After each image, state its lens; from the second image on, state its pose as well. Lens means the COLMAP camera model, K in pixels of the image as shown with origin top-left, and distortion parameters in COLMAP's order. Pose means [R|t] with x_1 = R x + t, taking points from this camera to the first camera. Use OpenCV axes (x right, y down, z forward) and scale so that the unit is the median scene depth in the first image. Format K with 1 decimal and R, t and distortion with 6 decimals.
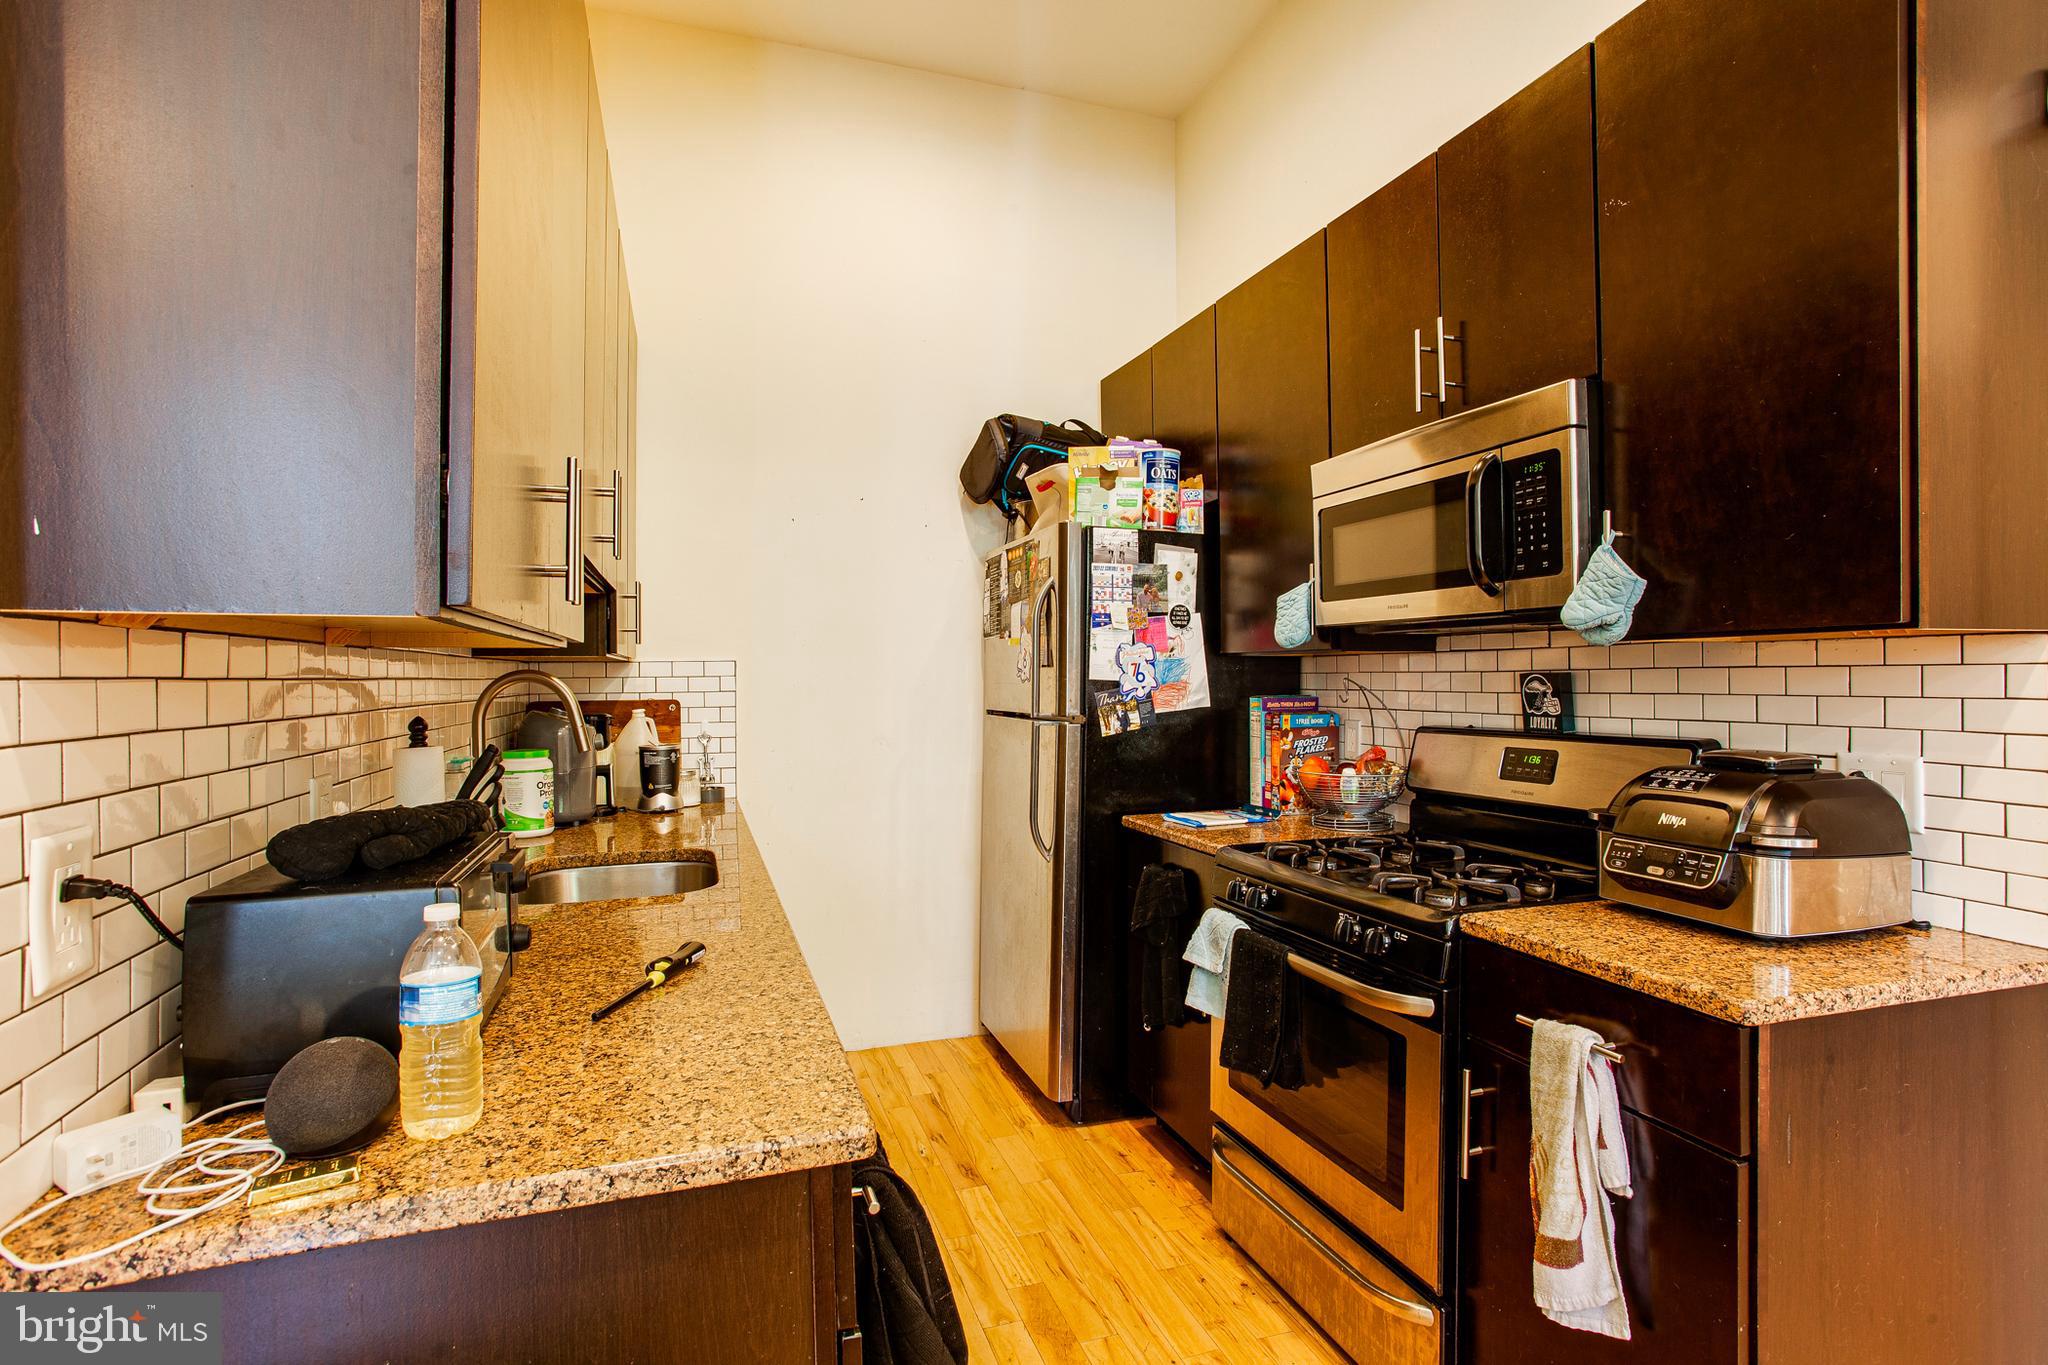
lens RADIAL K [[989.1, 0, 1019.4], [0, 989.1, 678.0], [0, 0, 1]] dist [-0.067548, 0.037742]
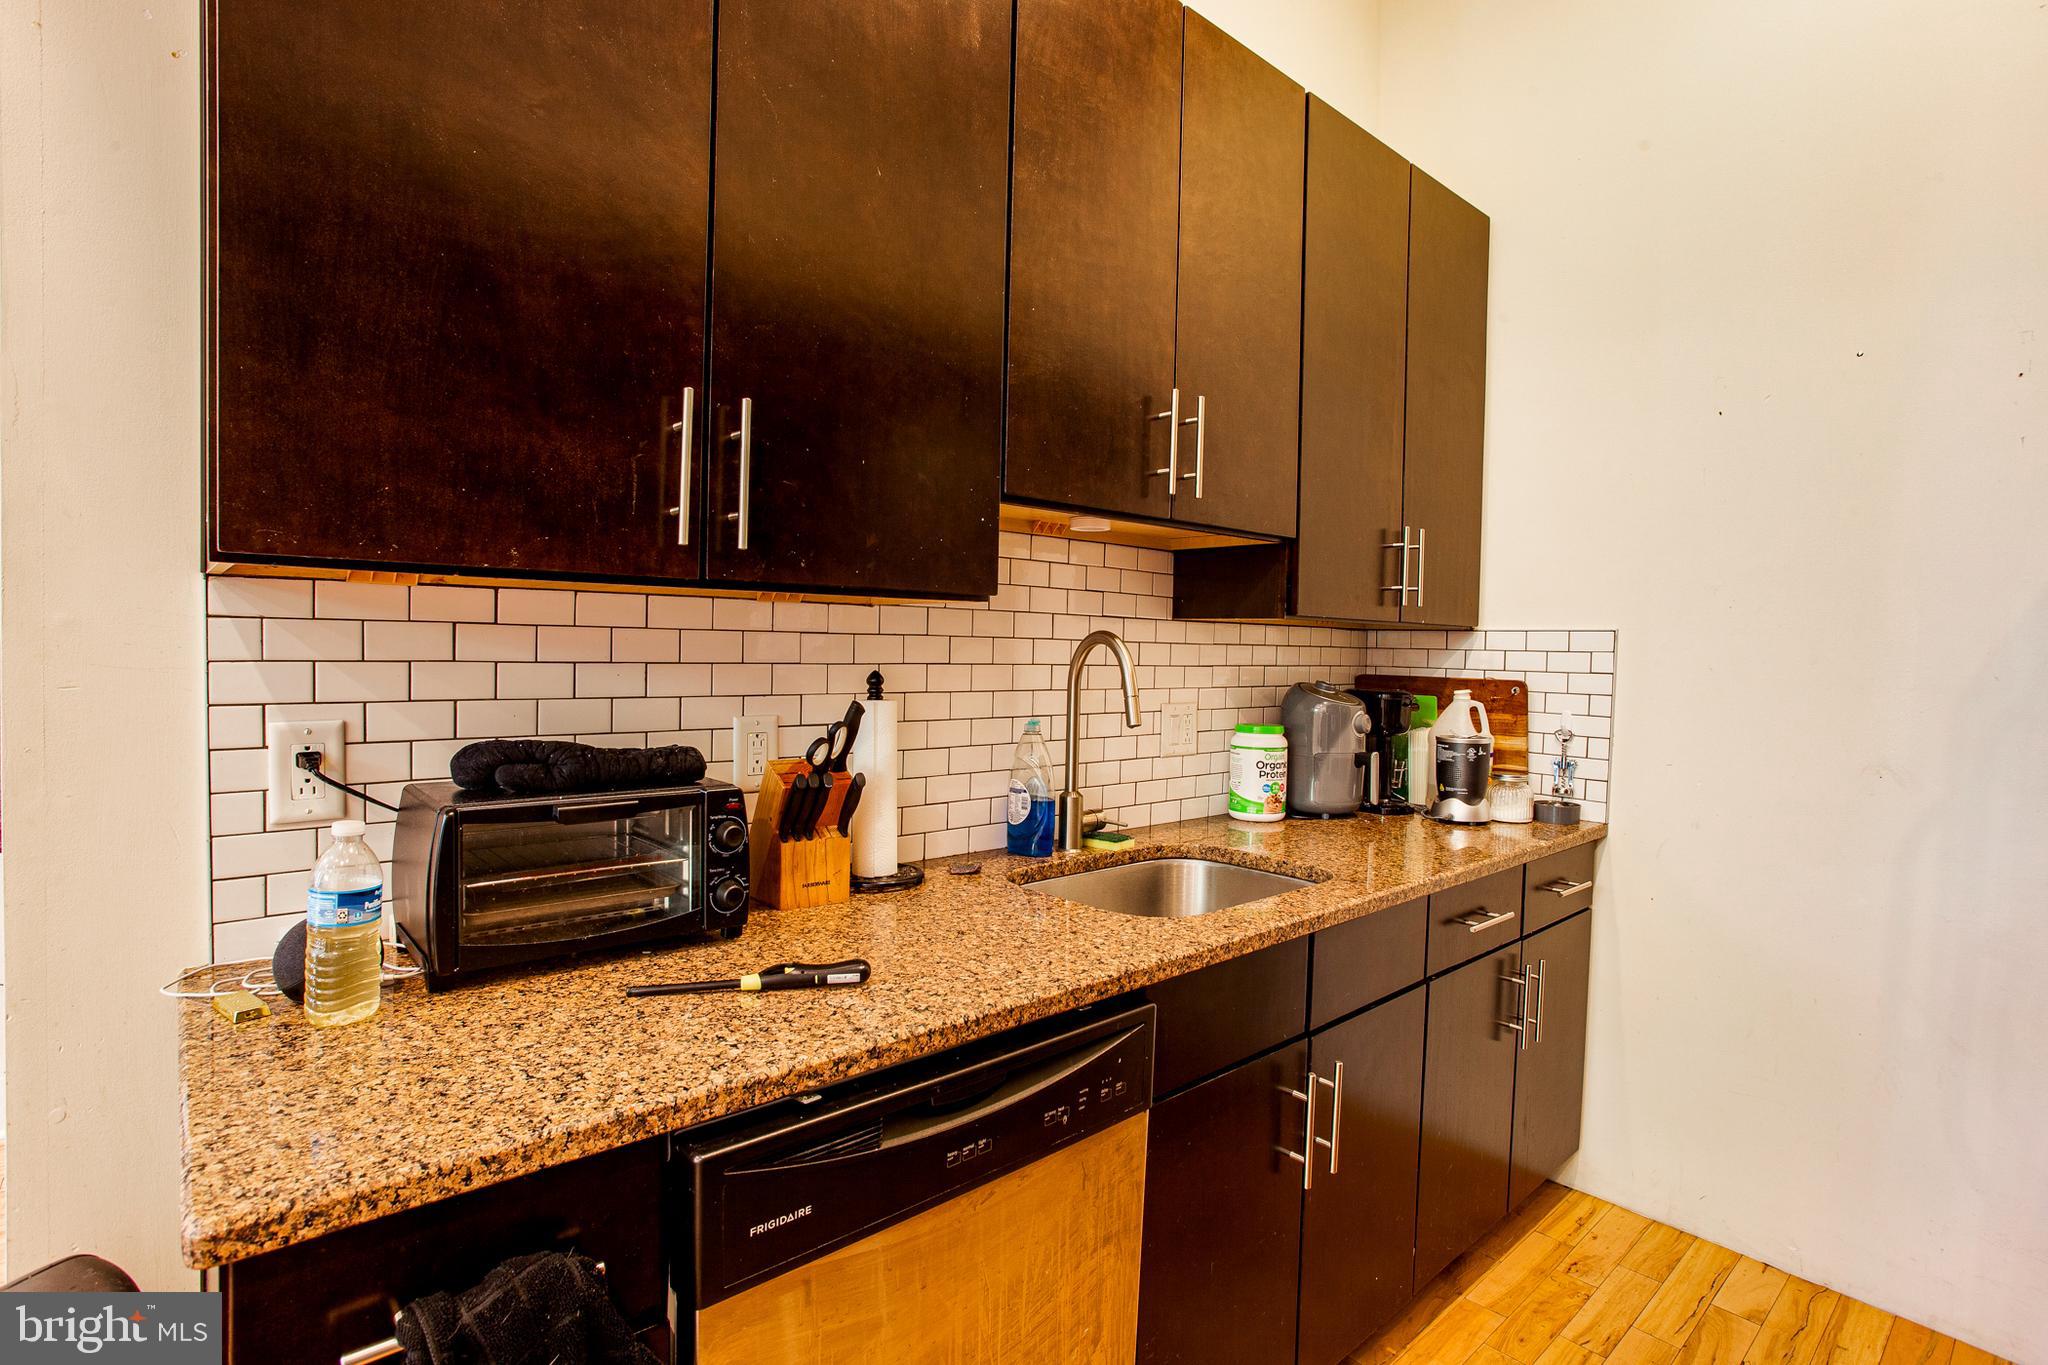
lens RADIAL K [[989.1, 0, 1019.4], [0, 989.1, 678.0], [0, 0, 1]] dist [-0.067548, 0.037742]
pose [[0.383923, 0.047662, -0.922134, 0.219312], [-0.027632, 0.998813, 0.040121, 0.000452], [0.922952, 0.010077, 0.384784, 0.389396]]
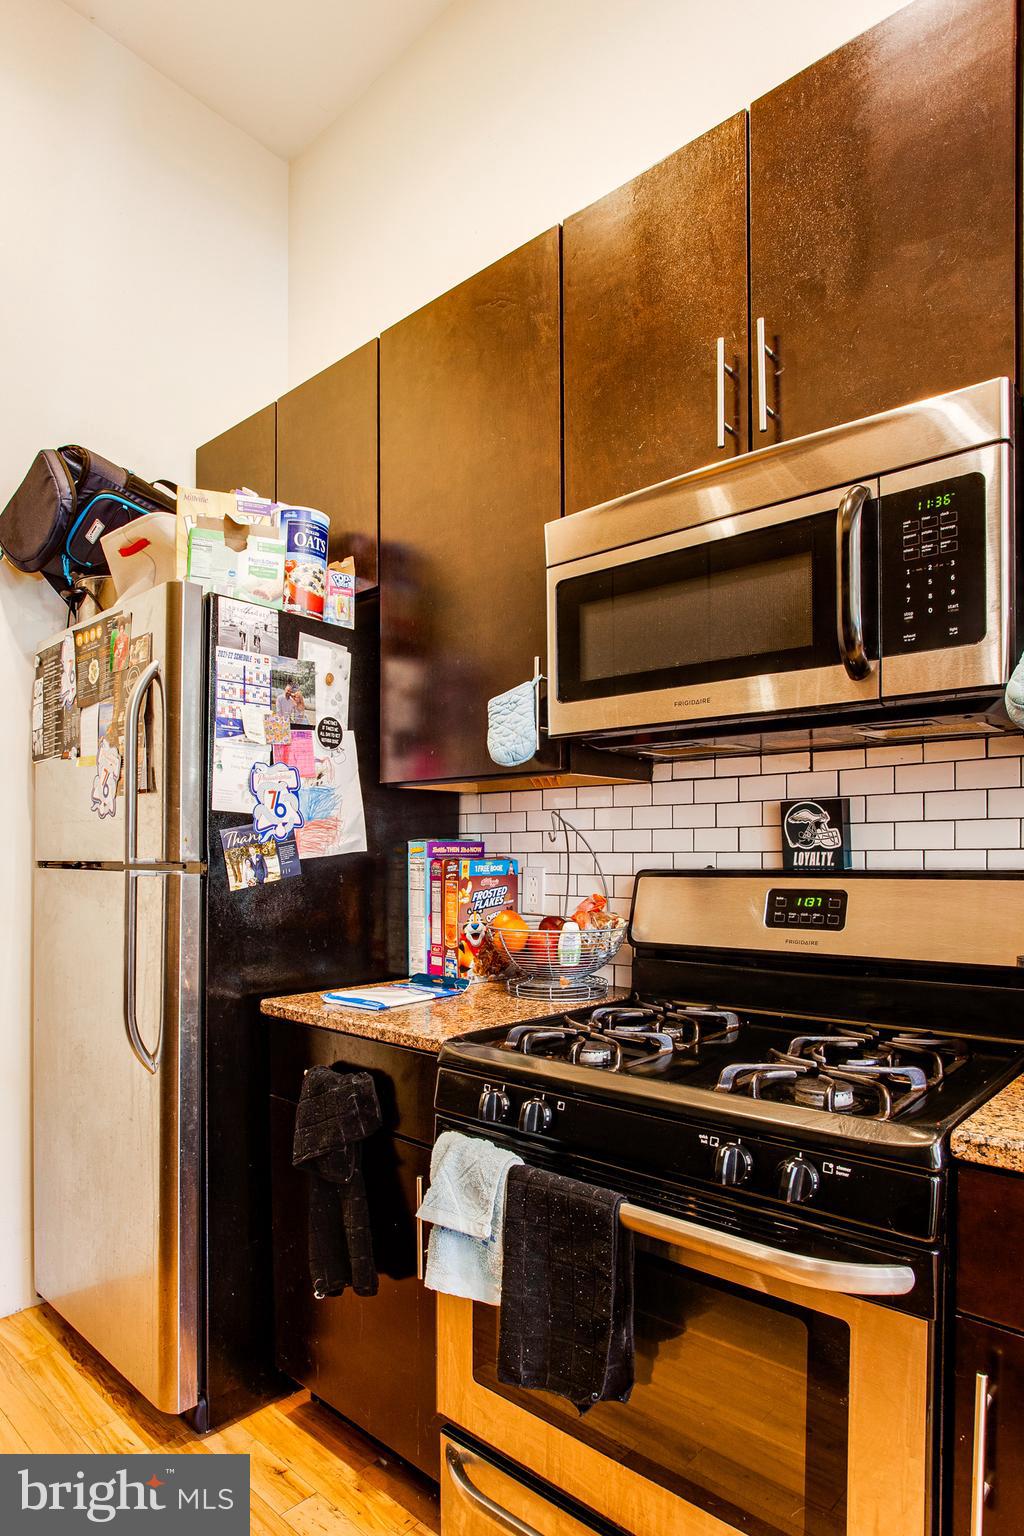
lens RADIAL K [[882.8, 0, 509.3], [0, 882.8, 868.4], [0, 0, 1]] dist [-0.049958, 0.001520]
pose [[0.877185, -0.005640, 0.480120, -0.043751], [-0.002386, 0.999867, 0.016104, 0.031880], [-0.480147, -0.015272, 0.877055, 0.342591]]
